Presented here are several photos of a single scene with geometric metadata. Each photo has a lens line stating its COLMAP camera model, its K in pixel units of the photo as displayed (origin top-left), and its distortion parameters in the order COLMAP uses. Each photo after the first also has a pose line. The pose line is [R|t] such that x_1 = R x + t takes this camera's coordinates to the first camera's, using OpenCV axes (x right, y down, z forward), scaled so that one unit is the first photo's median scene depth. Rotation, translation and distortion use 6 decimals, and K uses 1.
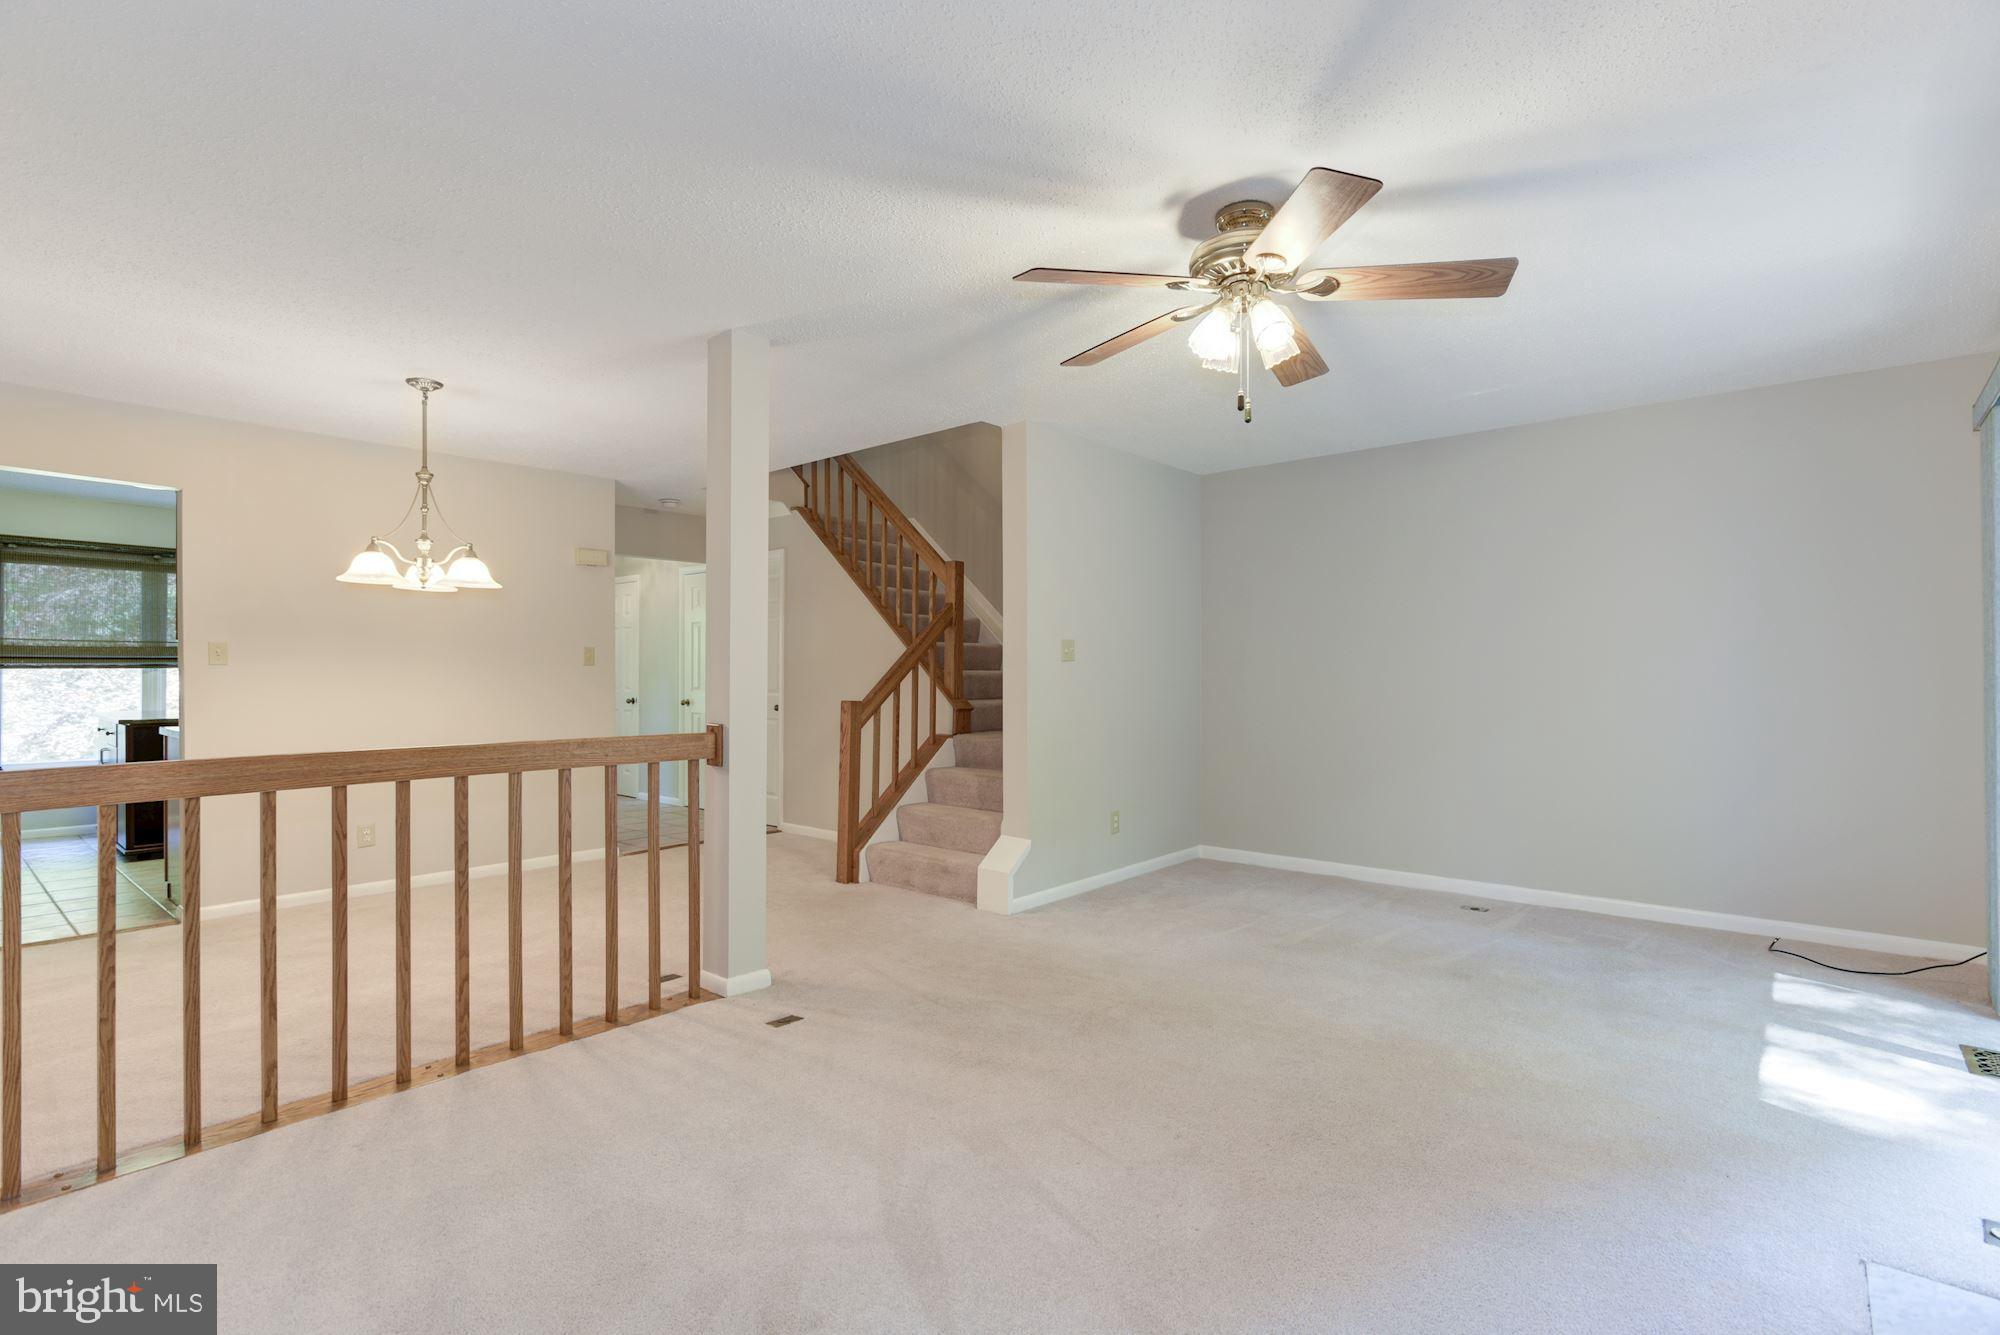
lens RADIAL K [[961.3, 0, 1018.8], [0, 961.3, 679.3], [0, 0, 1]] dist [0.000499, 0.000160]
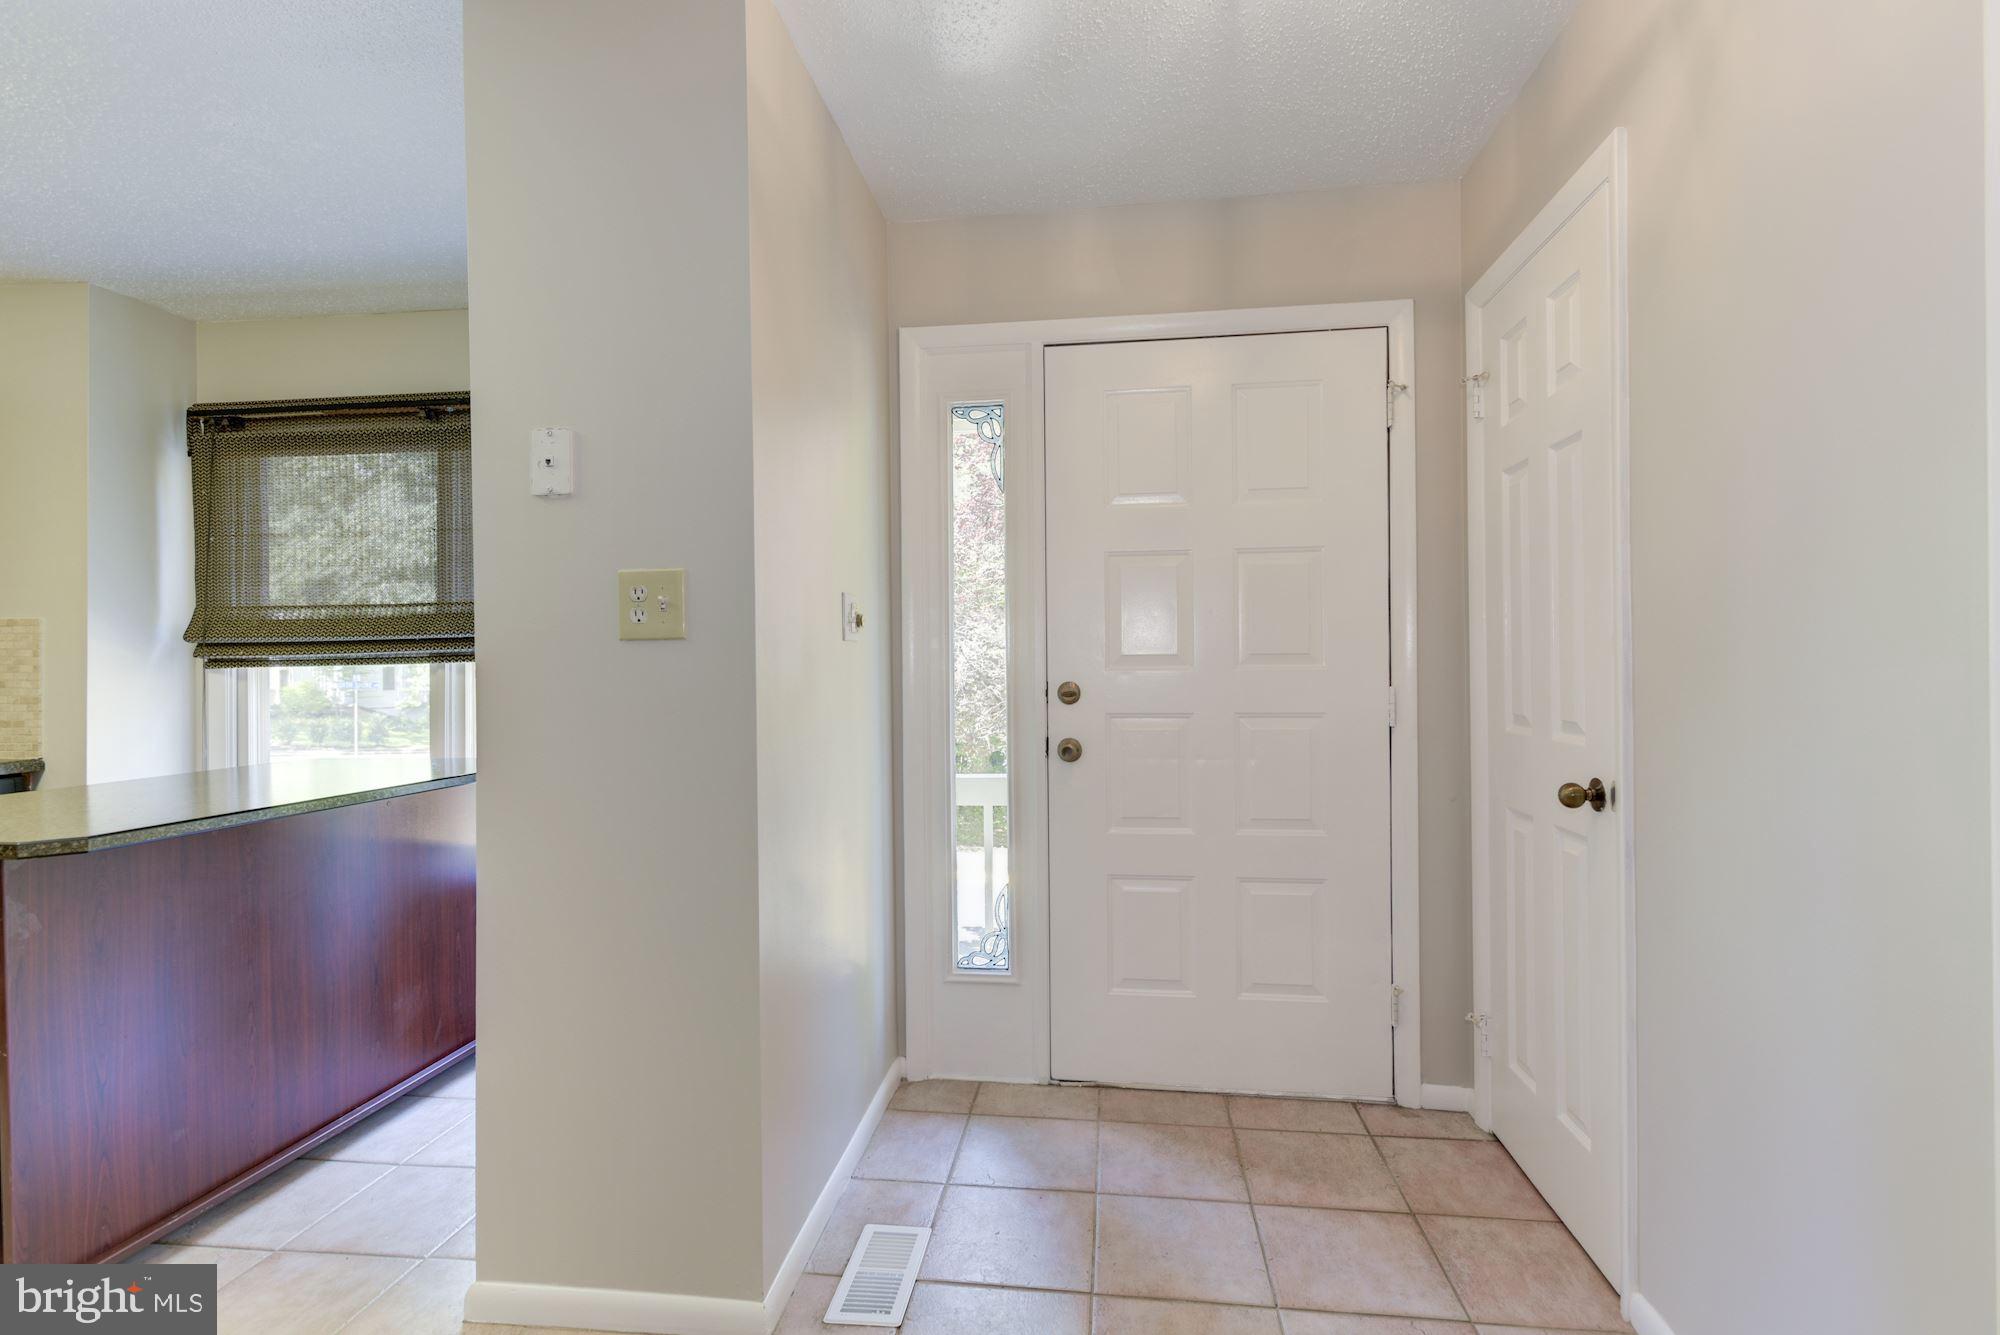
lens RADIAL K [[961.3, 0, 1004.4], [0, 961.3, 669.7], [0, 0, 1]] dist [0.000499, 0.000160]
pose [[0.544974, -0.008982, -0.838405, -0.371493], [0.006172, 0.999958, -0.006701, -0.003046], [0.838430, -0.001523, 0.545007, 0.971903]]
